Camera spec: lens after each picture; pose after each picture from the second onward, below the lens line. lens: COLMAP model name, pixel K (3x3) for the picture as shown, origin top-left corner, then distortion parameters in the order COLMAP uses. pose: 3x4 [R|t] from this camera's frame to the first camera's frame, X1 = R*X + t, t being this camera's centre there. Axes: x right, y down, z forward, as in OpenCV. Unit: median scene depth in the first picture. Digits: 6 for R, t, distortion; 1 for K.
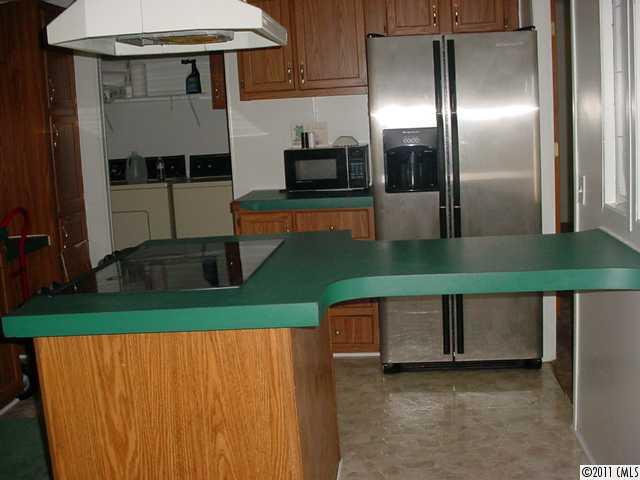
lens RADIAL K [[808.9, 0, 320.0], [0, 808.9, 240.0], [0, 0, 1]] dist [-0.253294, 0.325923]
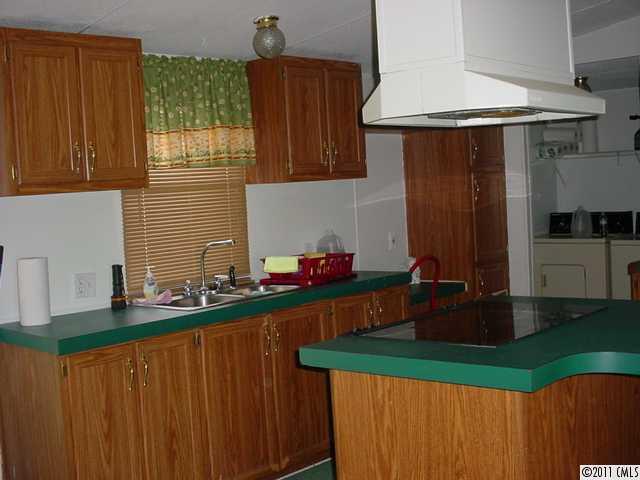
lens RADIAL K [[808.9, 0, 320.0], [0, 808.9, 240.0], [0, 0, 1]] dist [-0.253294, 0.325923]
pose [[0.789595, 0.050256, -0.611567, 0.176968], [-0.084105, 0.996098, -0.026733, -0.018095], [0.607837, 0.072544, 0.790741, 0.002900]]
